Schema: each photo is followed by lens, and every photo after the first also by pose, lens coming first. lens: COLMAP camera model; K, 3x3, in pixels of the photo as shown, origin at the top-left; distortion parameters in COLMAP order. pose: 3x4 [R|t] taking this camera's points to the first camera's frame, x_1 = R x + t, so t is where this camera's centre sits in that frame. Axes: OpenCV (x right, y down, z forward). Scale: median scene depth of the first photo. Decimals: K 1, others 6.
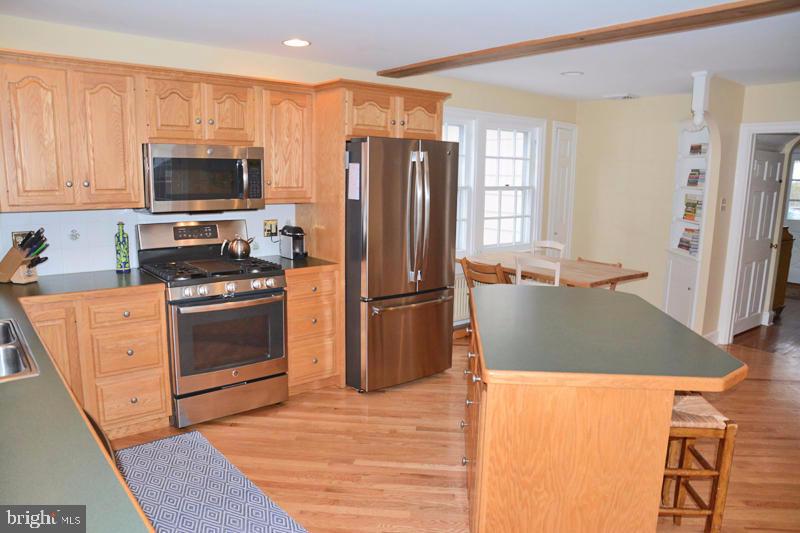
lens RADIAL K [[563.6, 0, 395.4], [0, 563.6, 274.0], [0, 0, 1]] dist [-0.125288, 0.072522]
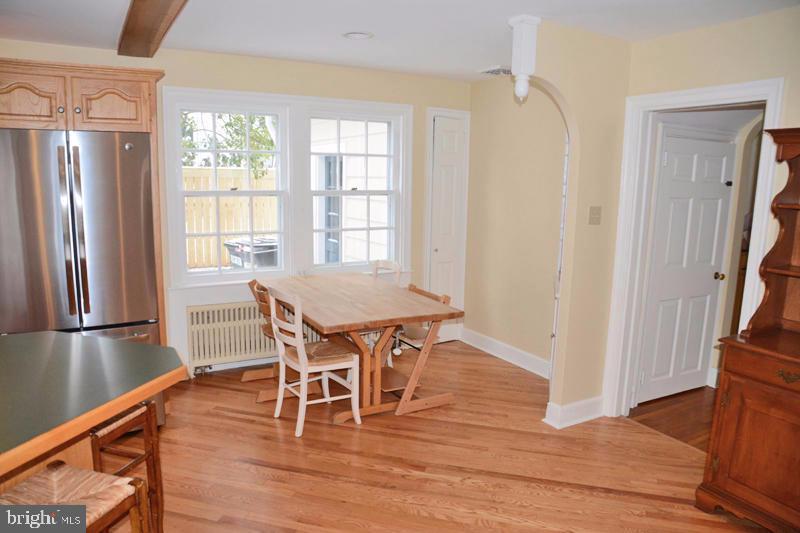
lens RADIAL K [[563.6, 0, 374.6], [0, 563.6, 280.3], [0, 0, 1]] dist [-0.125288, 0.072522]
pose [[0.981049, 0.036390, -0.190314, 0.457523], [-0.036477, 0.999330, 0.003045, -0.037860], [0.190297, 0.003955, 0.981719, 0.259398]]
